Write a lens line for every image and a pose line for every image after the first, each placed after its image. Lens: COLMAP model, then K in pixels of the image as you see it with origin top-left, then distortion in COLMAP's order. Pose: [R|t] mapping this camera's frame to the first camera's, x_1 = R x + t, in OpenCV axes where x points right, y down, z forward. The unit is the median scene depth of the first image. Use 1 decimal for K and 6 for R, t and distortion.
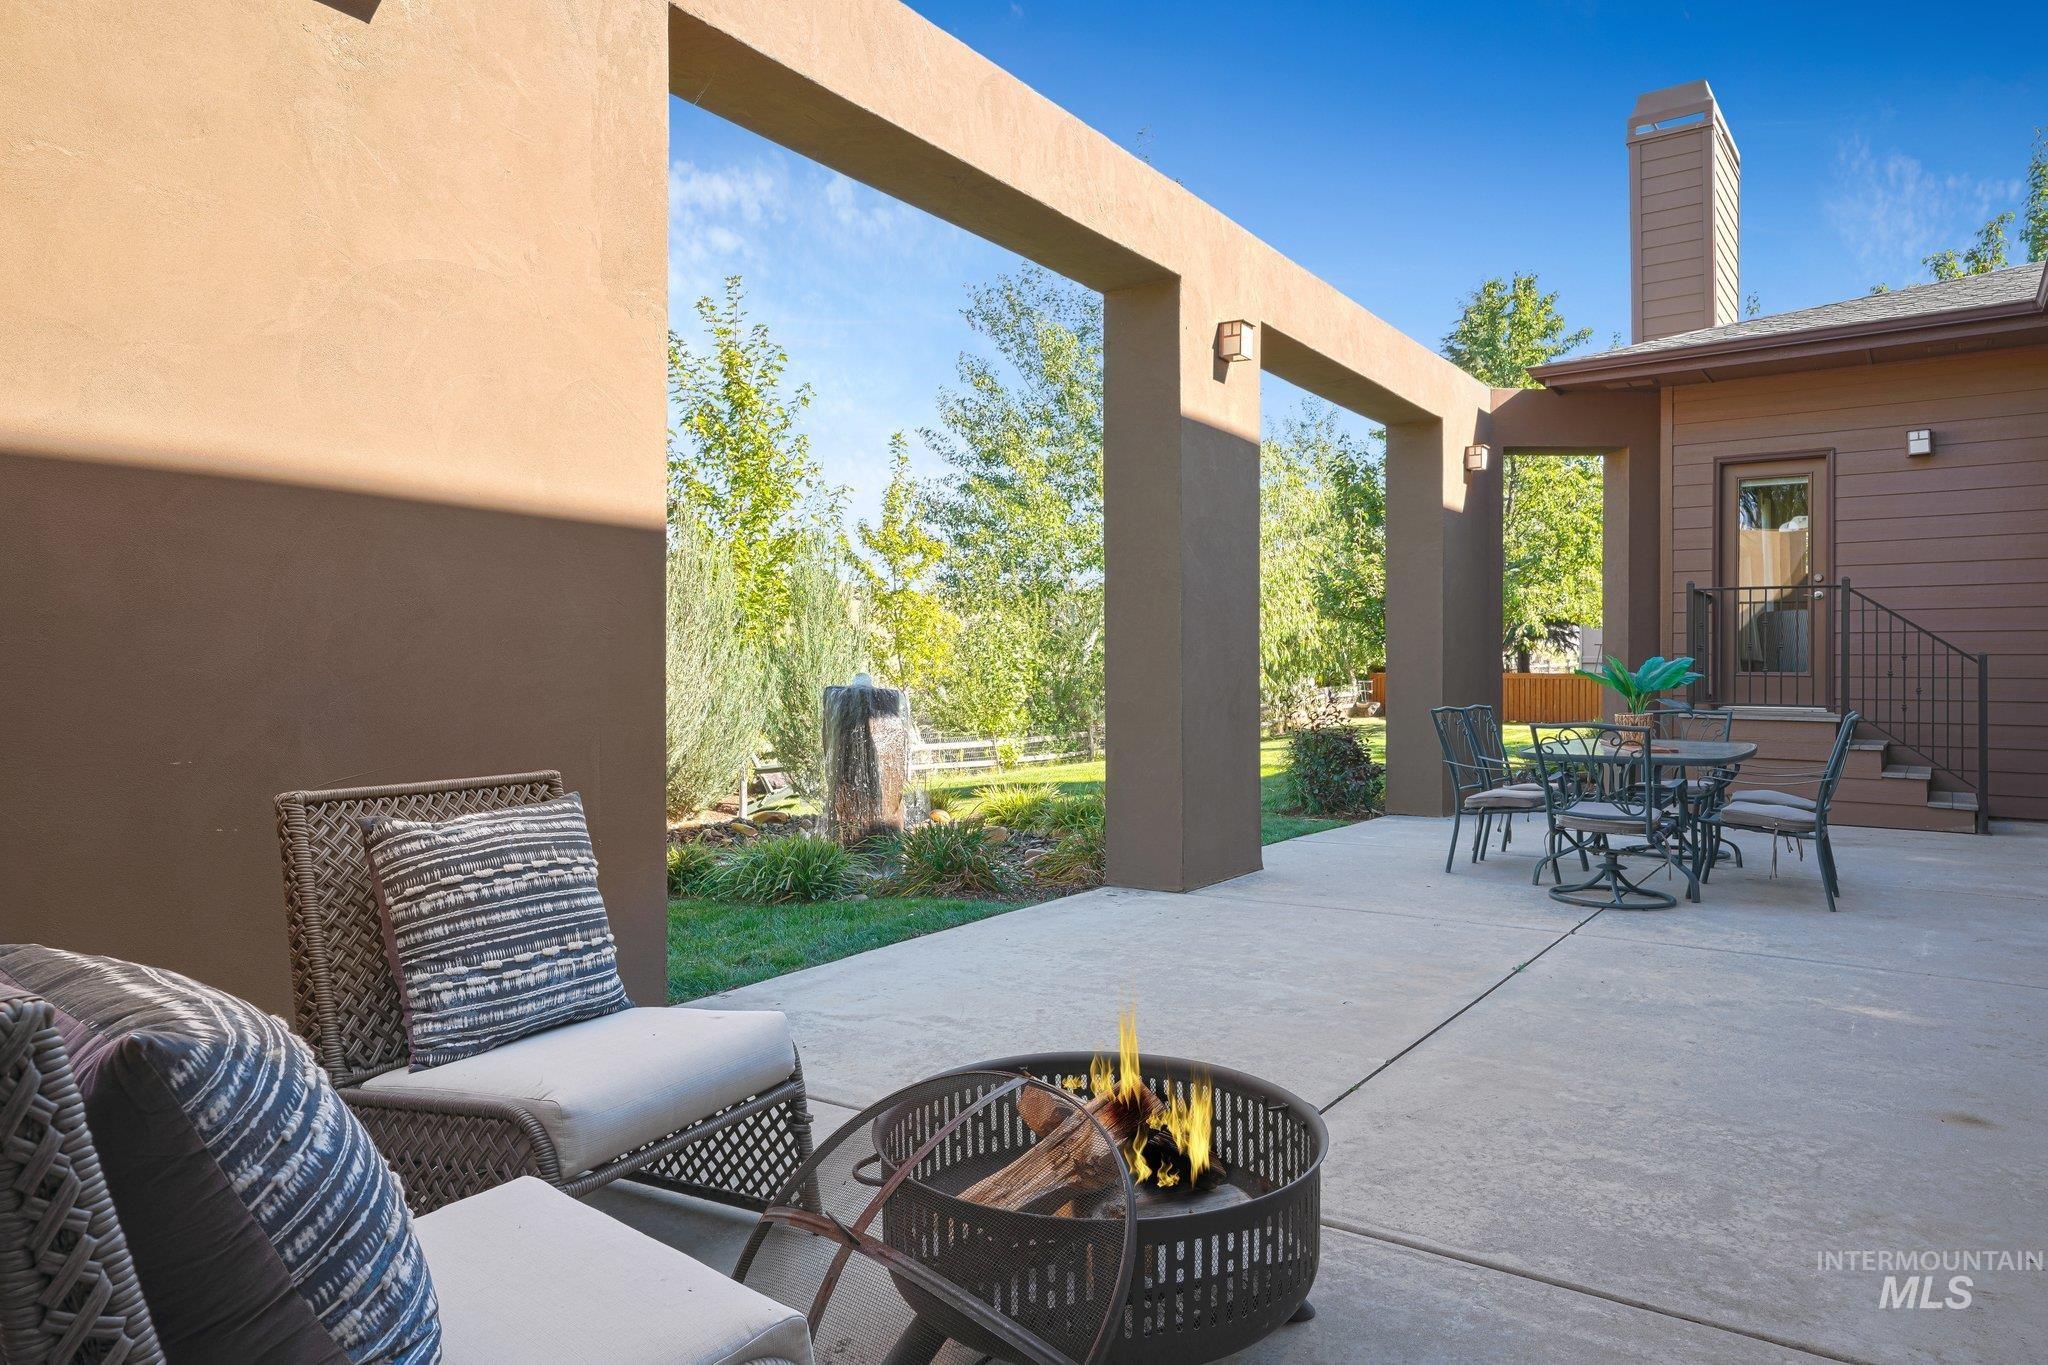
lens RADIAL K [[1238.1, 0, 1024.0], [0, 1238.1, 682.5], [0, 0, 1]] dist [0.001942, 0.000599]
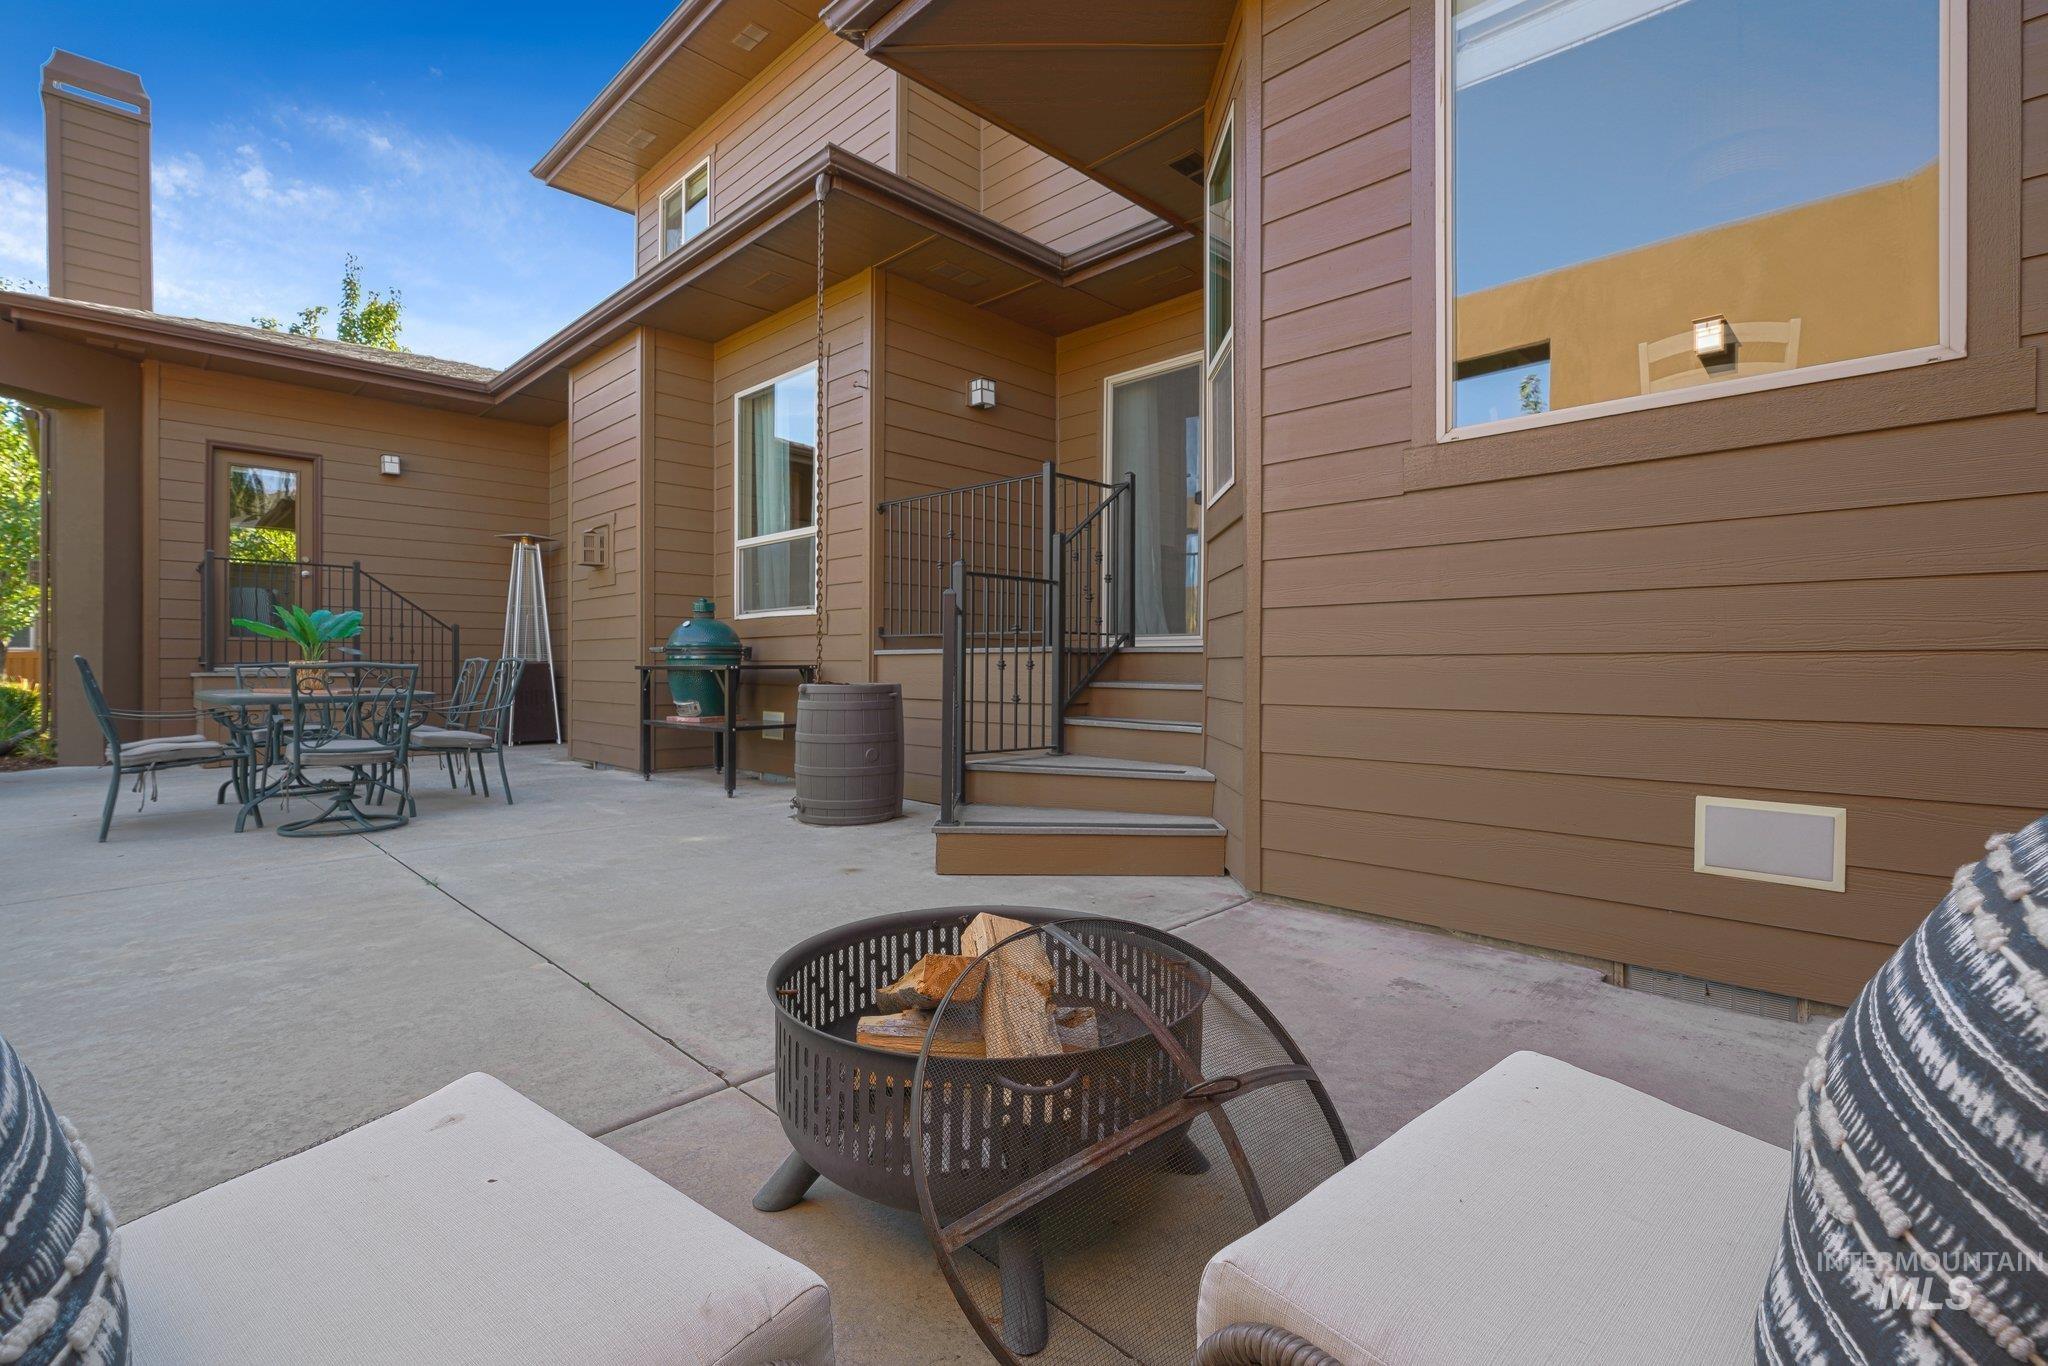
lens RADIAL K [[921.1, 0, 1024.0], [0, 921.1, 683.0], [0, 0, 1]] dist [0.000281, -0.000095]
pose [[0.167605, -0.023968, 0.985563, -0.222341], [0.005535, 0.999712, 0.023371, 0.031761], [-0.985839, 0.001538, 0.167689, 0.270979]]
